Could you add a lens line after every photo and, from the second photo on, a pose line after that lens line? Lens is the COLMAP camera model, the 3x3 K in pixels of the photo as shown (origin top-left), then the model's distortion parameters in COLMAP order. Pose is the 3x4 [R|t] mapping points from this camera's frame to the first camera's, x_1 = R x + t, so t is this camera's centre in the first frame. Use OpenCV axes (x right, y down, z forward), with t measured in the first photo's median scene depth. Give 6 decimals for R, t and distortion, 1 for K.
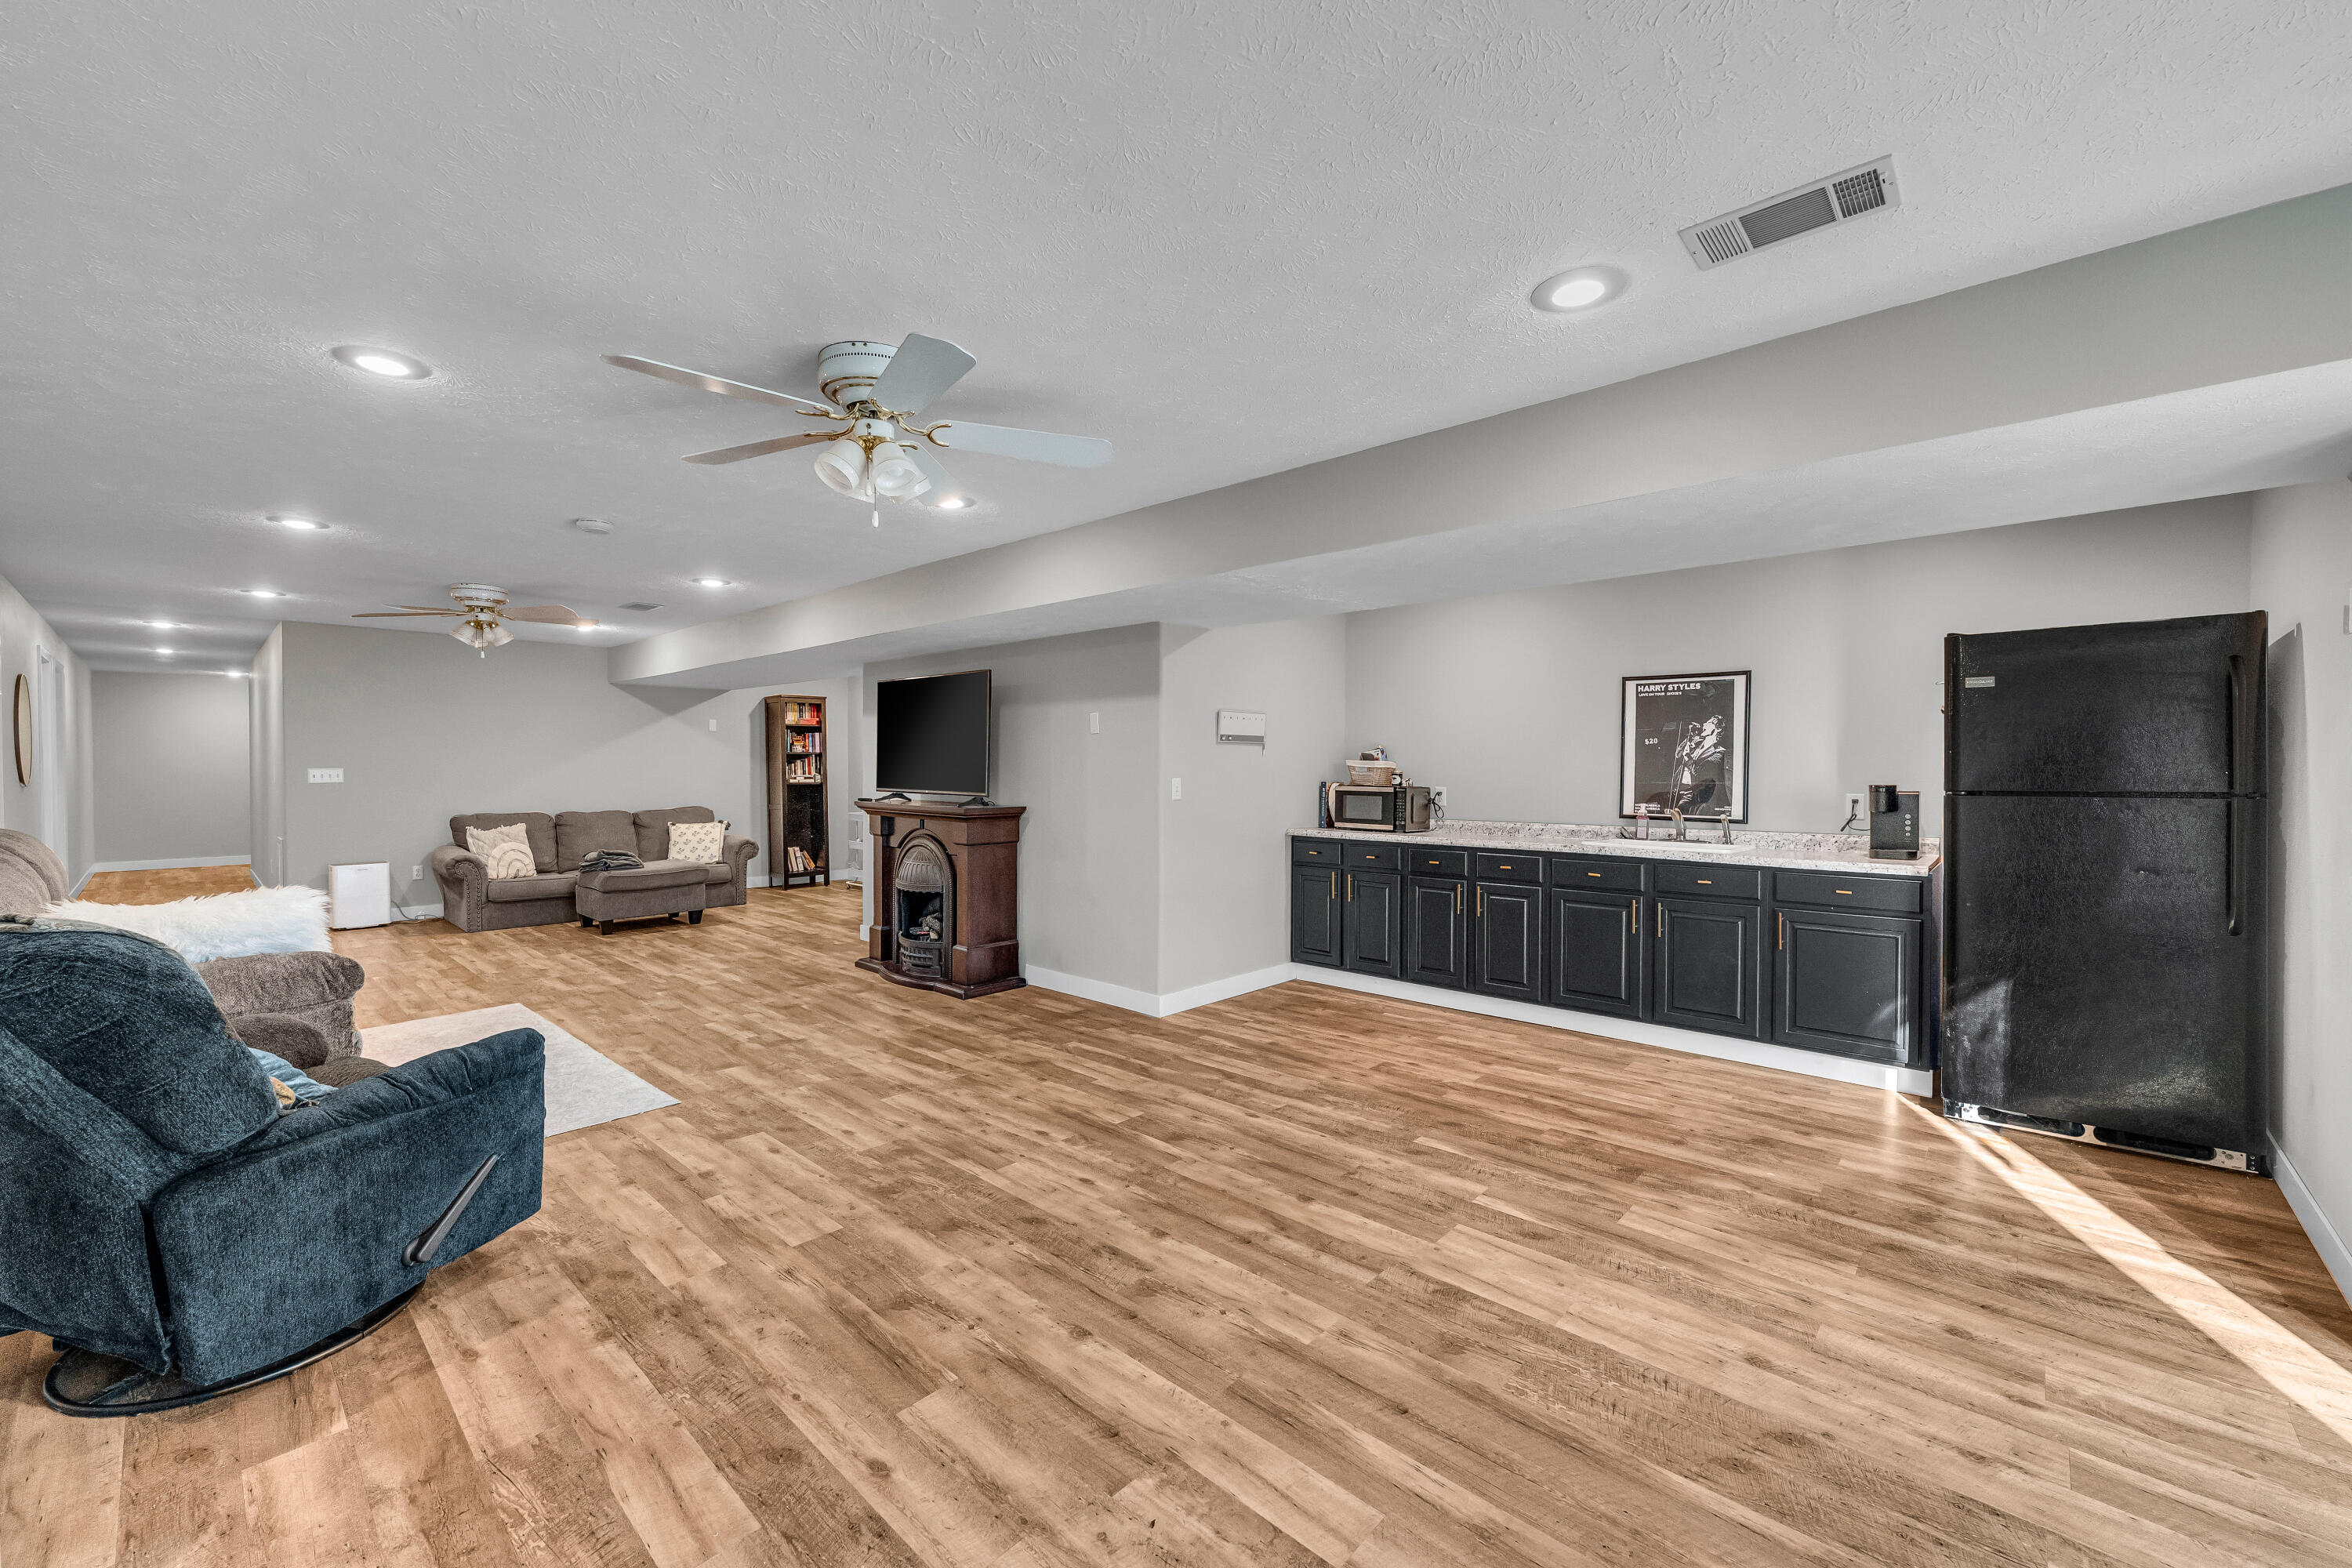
lens RADIAL K [[920.4, 0, 1176.0], [0, 920.4, 784.0], [0, 0, 1]] dist [-0.000111, 0.000000]
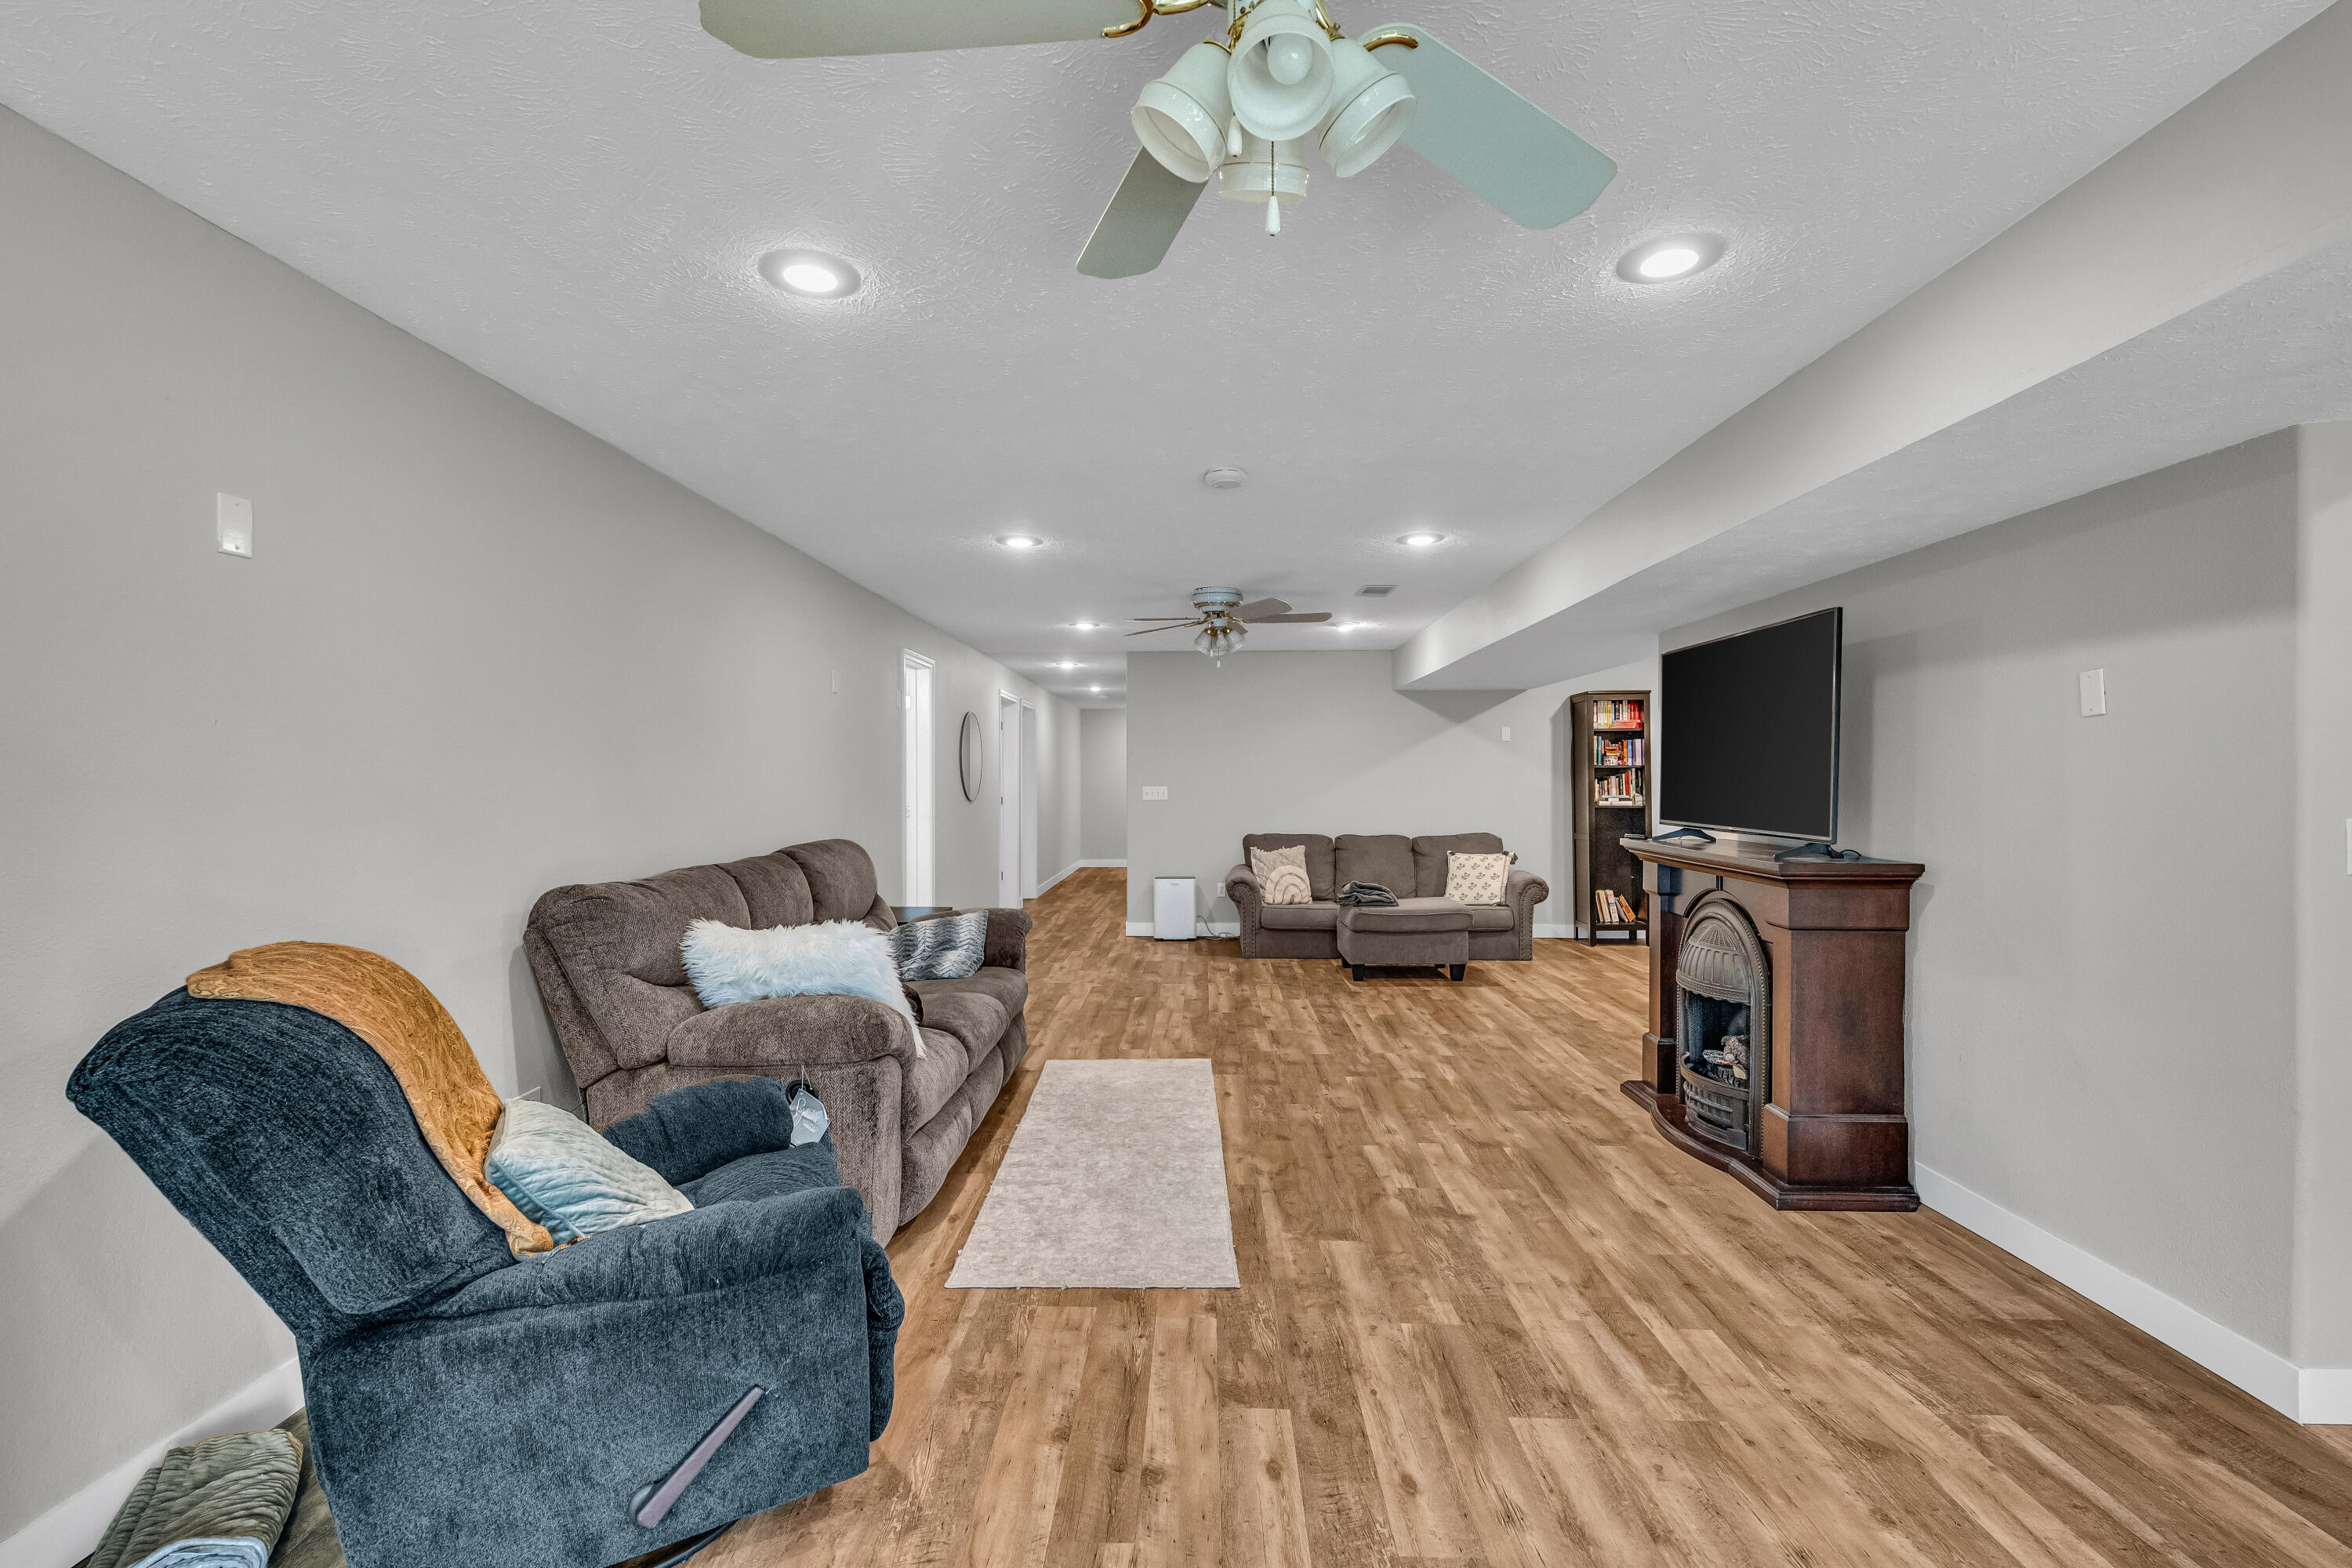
lens RADIAL K [[1036.7, 0, 1176.0], [0, 1036.7, 784.0], [0, 0, 1]] dist [-0.001046, -0.000175]
pose [[0.652776, 0.000315, -0.757551, 0.004252], [-0.013685, 0.999842, -0.011377, -0.009481], [0.757427, 0.017794, 0.652677, 0.344365]]
